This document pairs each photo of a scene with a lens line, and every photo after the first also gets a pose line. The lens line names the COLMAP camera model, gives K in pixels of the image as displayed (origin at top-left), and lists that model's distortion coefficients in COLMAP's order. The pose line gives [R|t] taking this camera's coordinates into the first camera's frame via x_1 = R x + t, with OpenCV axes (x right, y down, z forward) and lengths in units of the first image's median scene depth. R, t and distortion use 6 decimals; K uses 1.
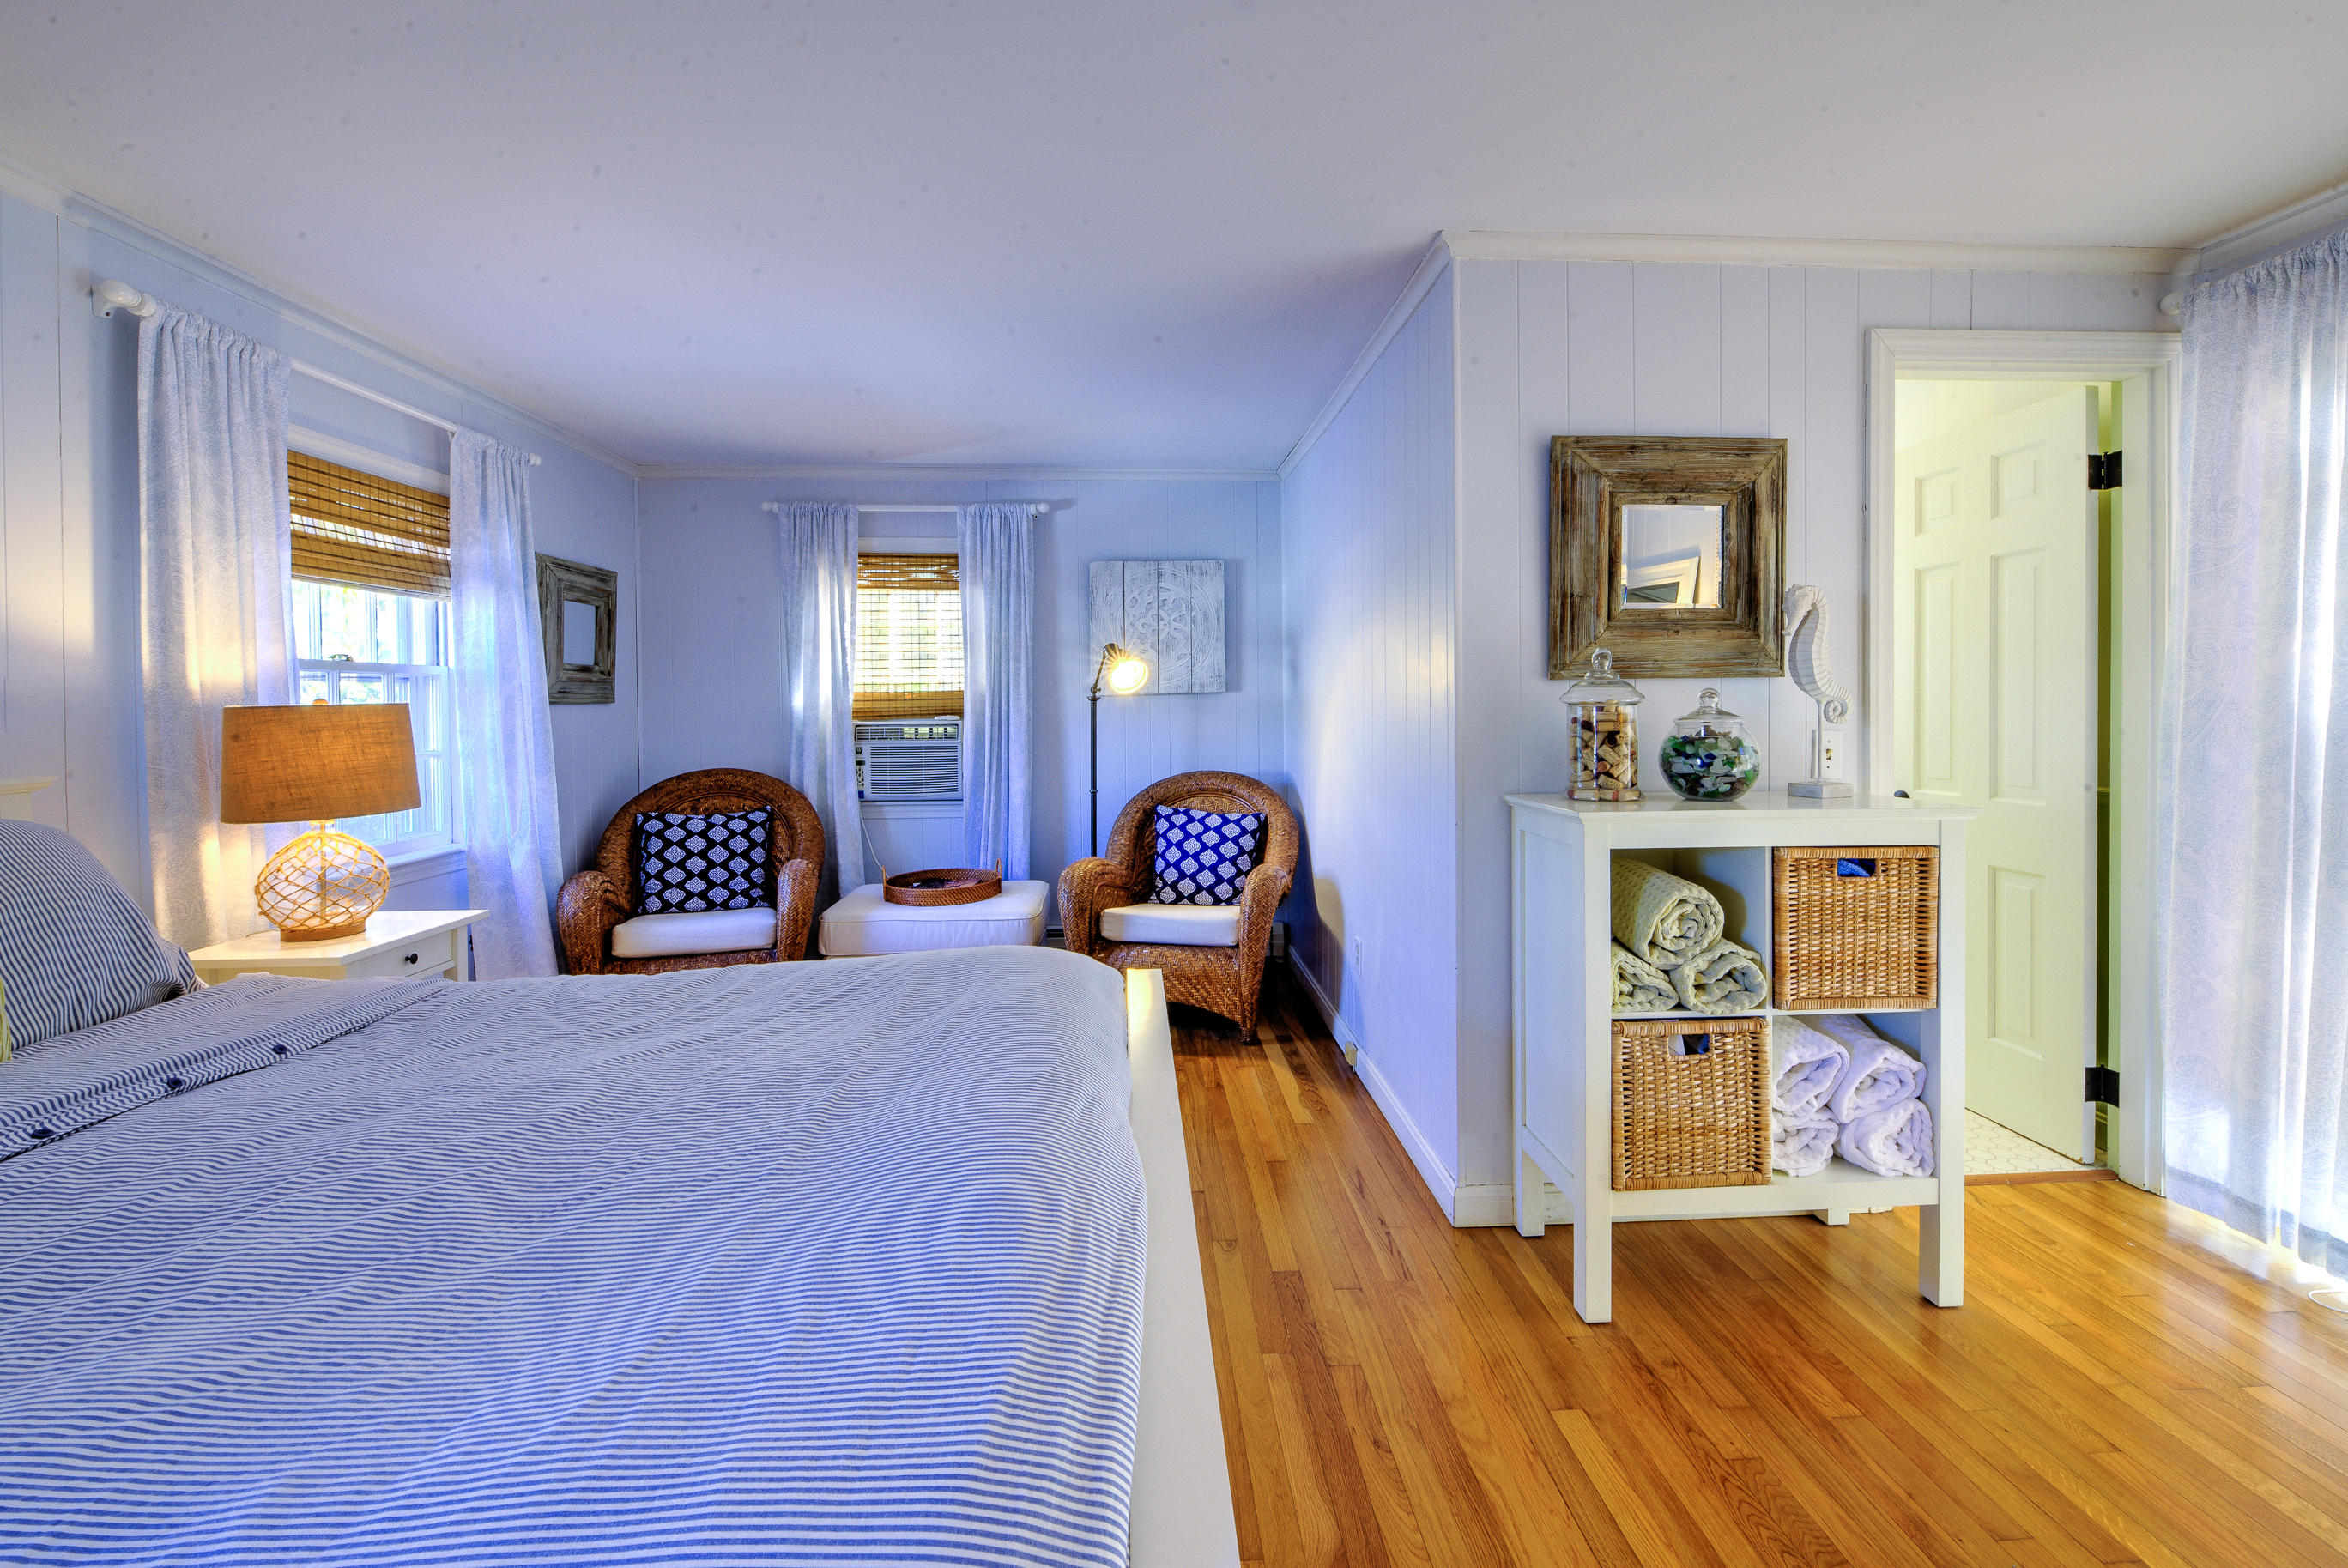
lens RADIAL K [[966.9, 0, 1184.0], [0, 966.9, 718.8], [0, 0, 1]] dist [0.002254, -0.002966]
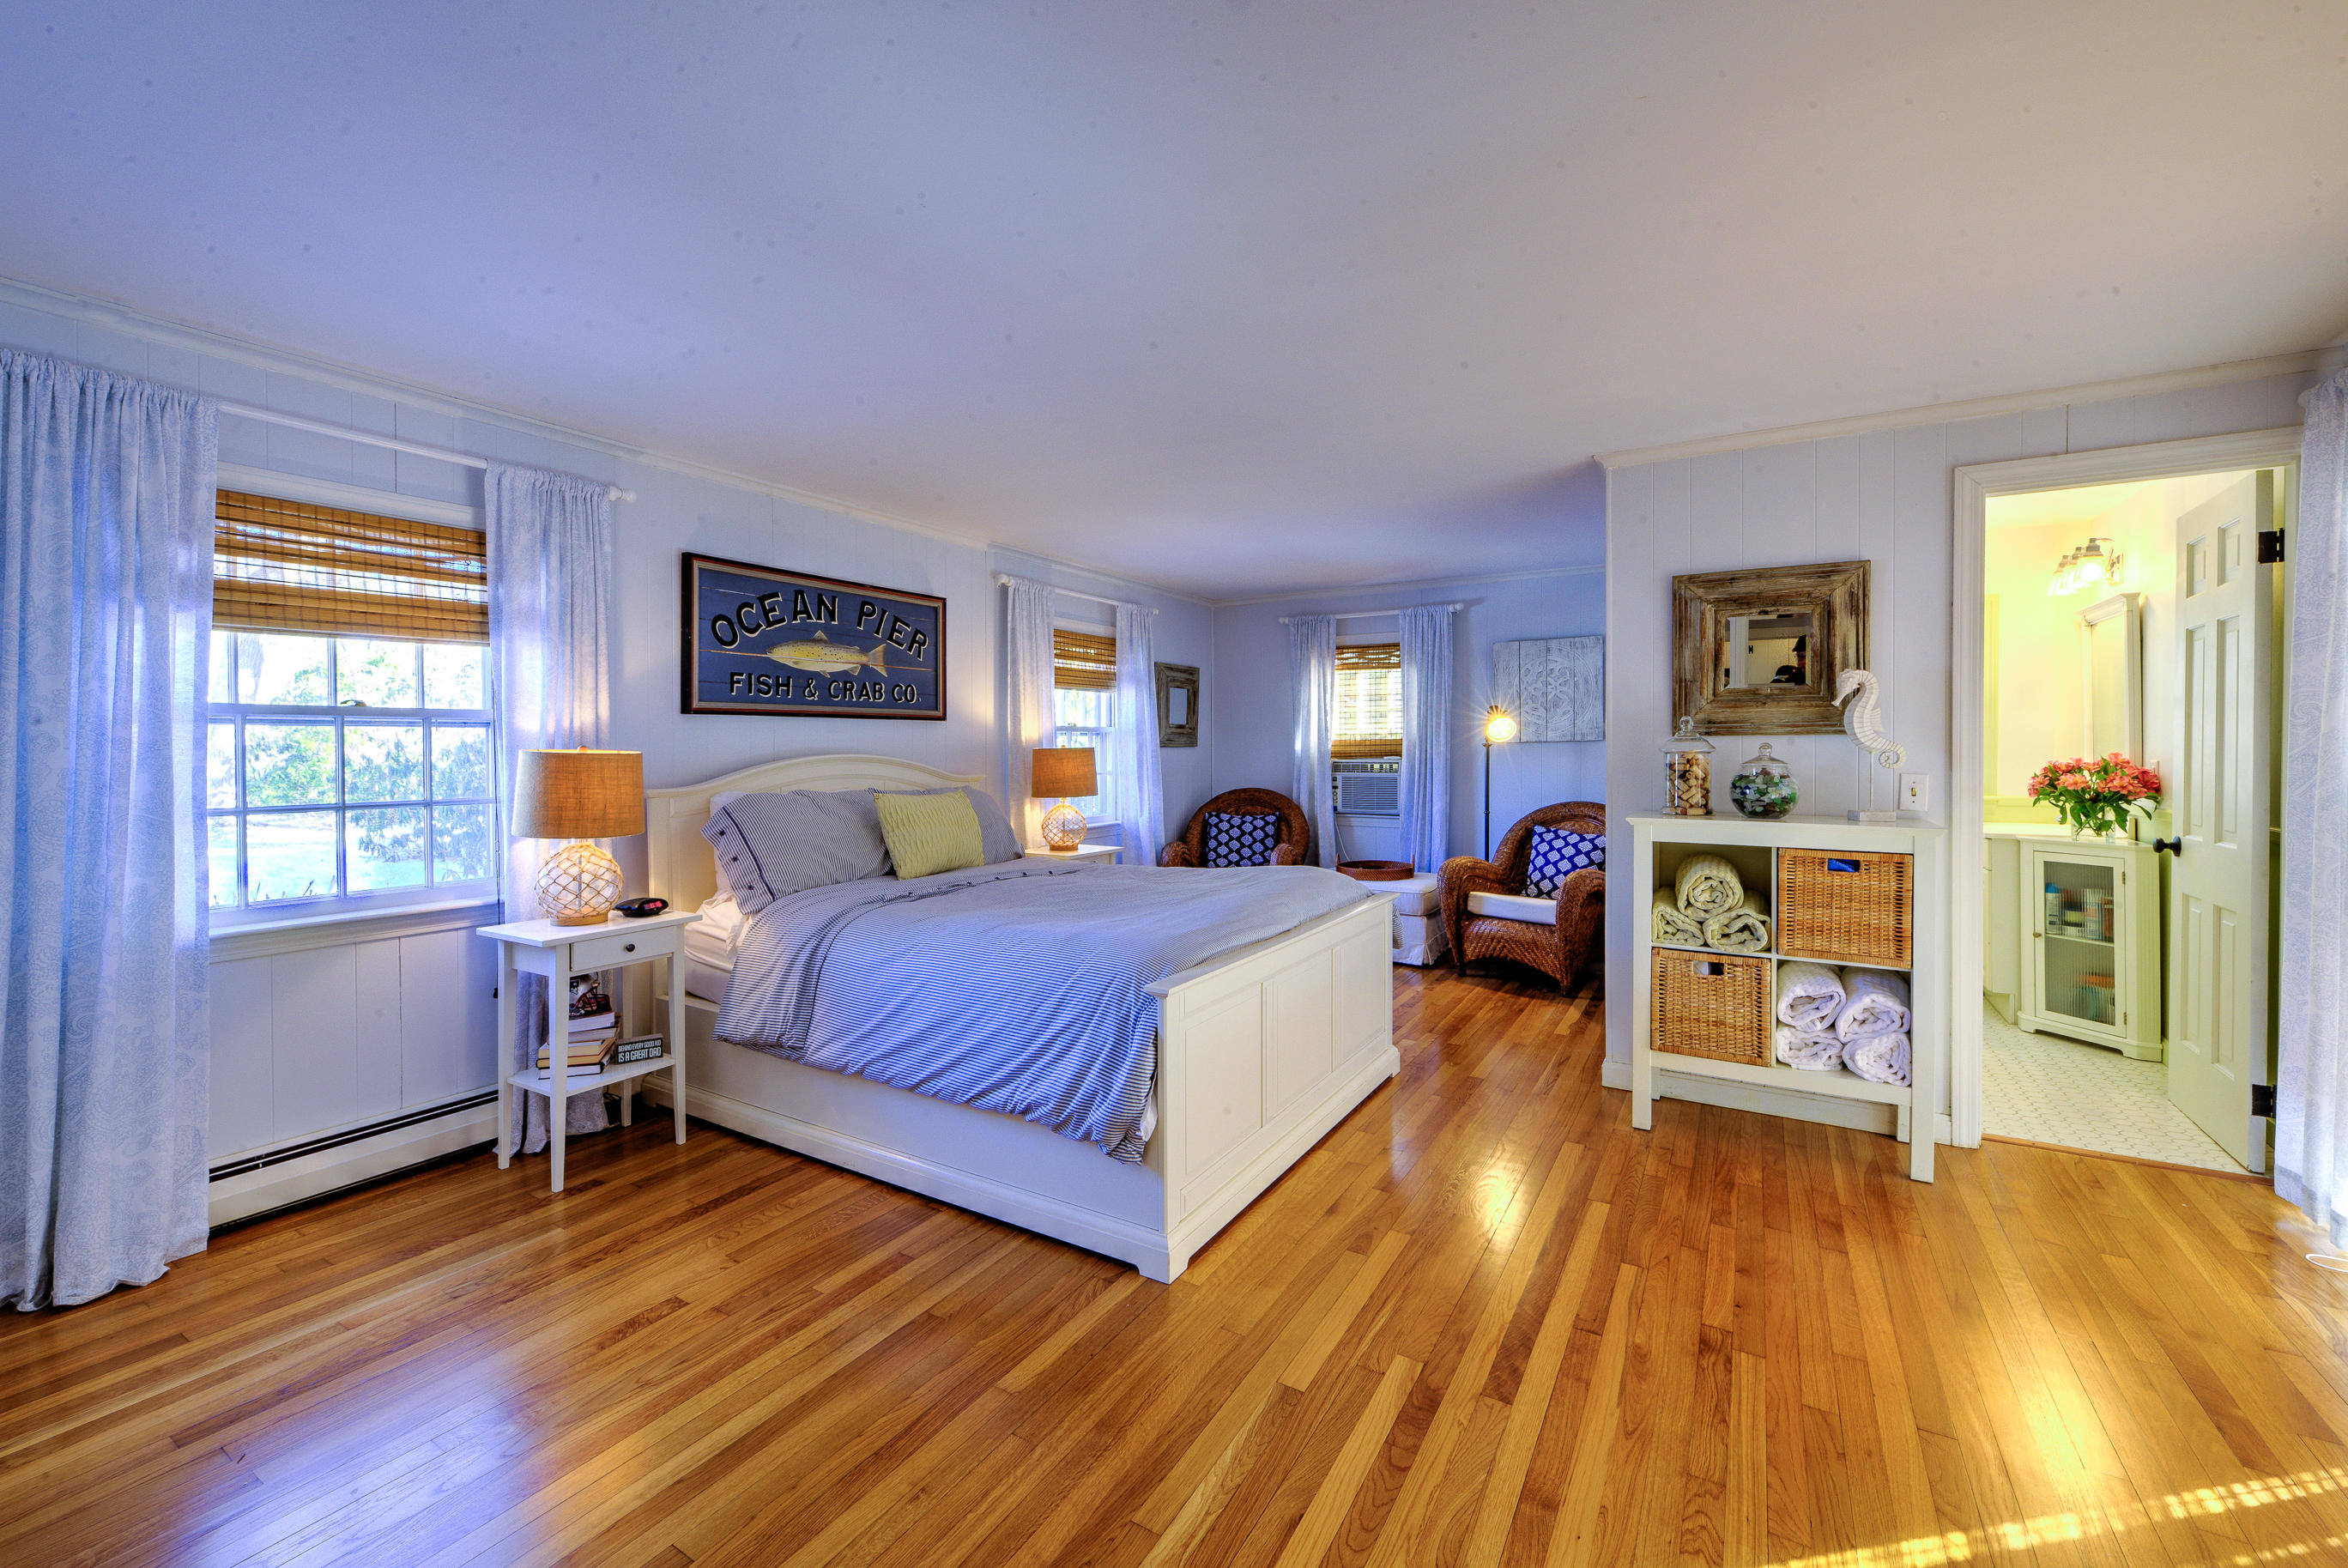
lens RADIAL K [[944.3, 0, 1172.3], [0, 944.3, 755.9], [0, 0, 1]] dist [0.001184, -0.002377]
pose [[0.815651, 0.010732, -0.578445, 0.440876], [-0.012984, 0.999916, 0.000244, 0.000078], [0.578399, 0.007312, 0.815721, -0.488035]]
